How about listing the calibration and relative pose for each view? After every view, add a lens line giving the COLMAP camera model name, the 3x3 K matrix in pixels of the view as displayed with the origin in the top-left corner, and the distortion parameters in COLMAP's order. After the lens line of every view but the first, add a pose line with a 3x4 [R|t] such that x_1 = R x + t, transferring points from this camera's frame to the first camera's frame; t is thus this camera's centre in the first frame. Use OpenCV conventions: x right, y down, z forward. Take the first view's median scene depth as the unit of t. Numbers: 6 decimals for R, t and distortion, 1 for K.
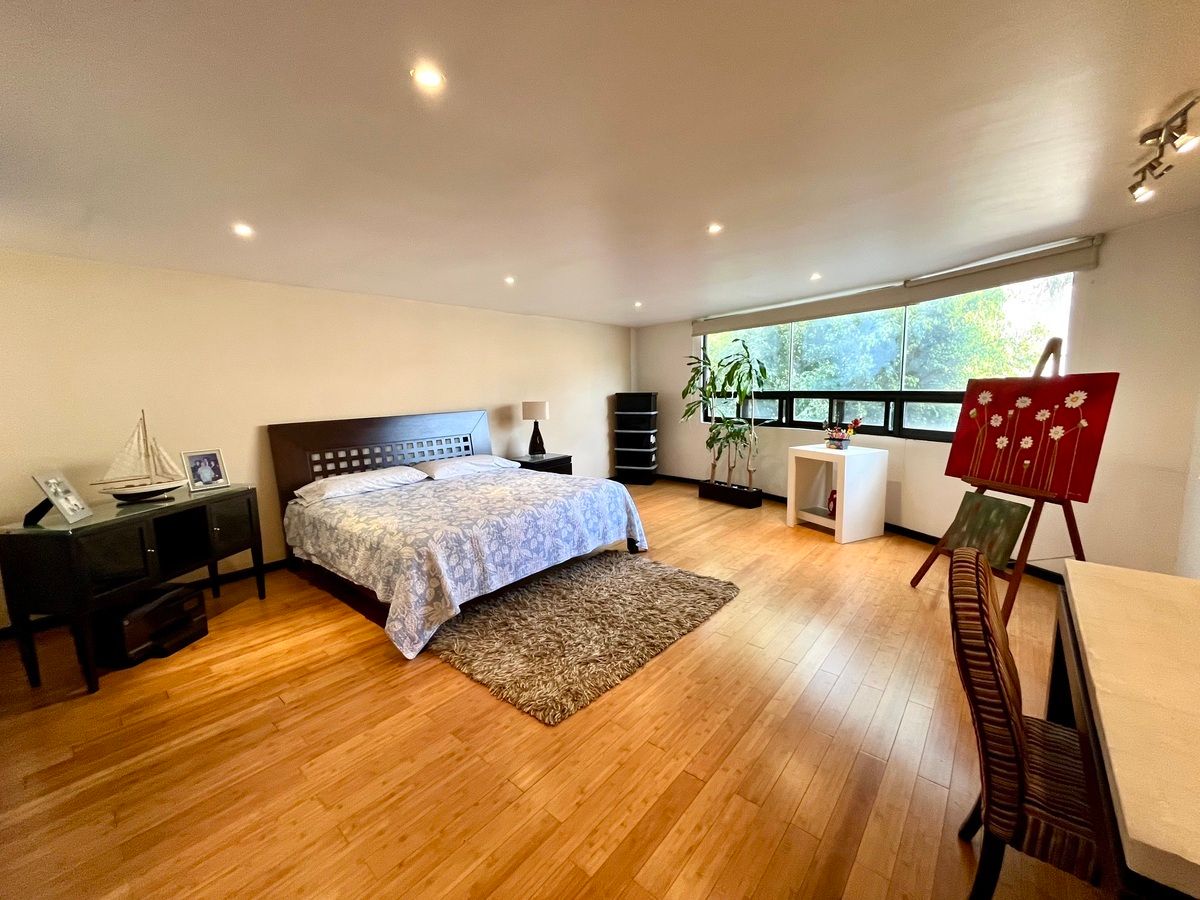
lens RADIAL K [[483.8, 0, 605.3], [0, 483.8, 450.3], [0, 0, 1]] dist [-0.003234, -0.000028]
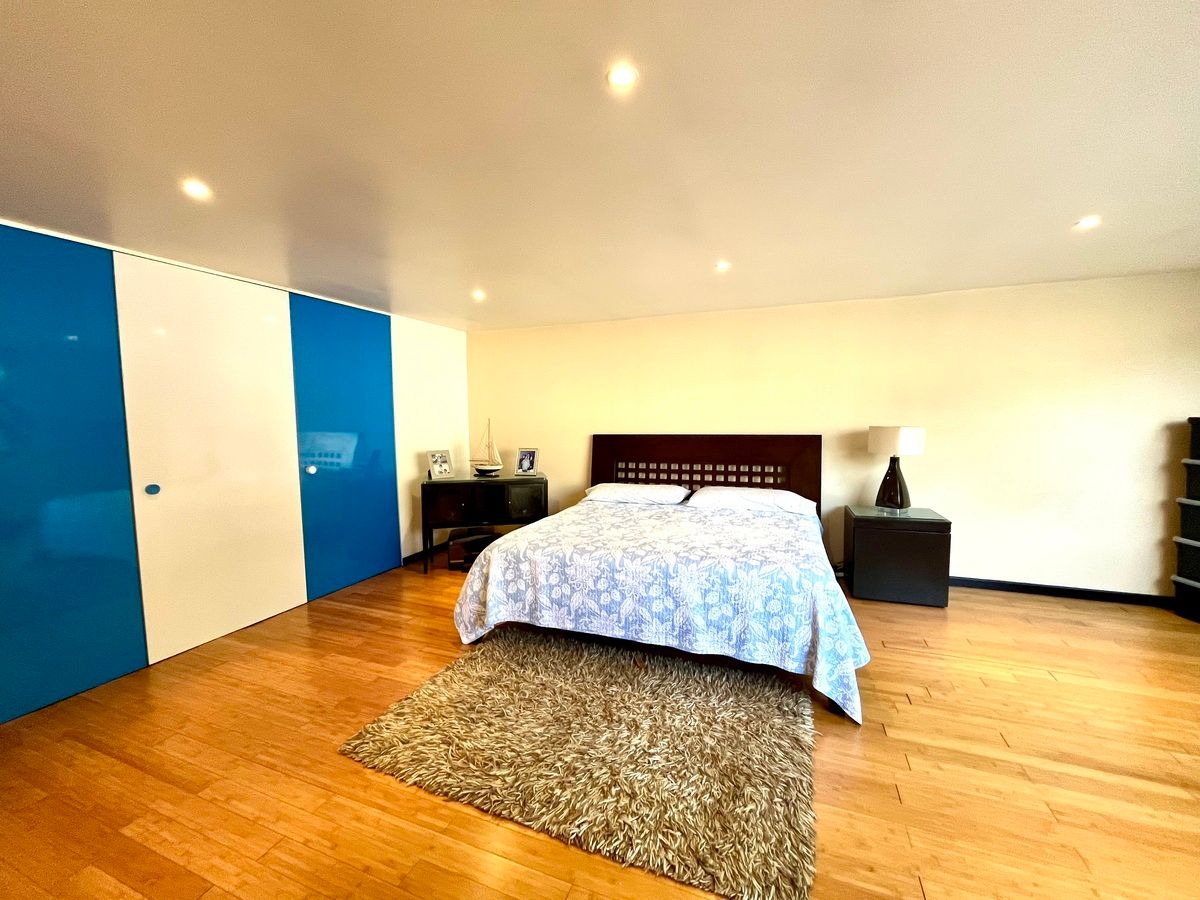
lens RADIAL K [[483.8, 0, 600.1], [0, 483.8, 449.2], [0, 0, 1]] dist [-0.003234, -0.000028]
pose [[0.320138, 0.085211, -0.943531, 0.595524], [-0.121788, 0.991385, 0.048211, -0.092076], [0.939510, 0.099476, 0.327758, 0.718585]]
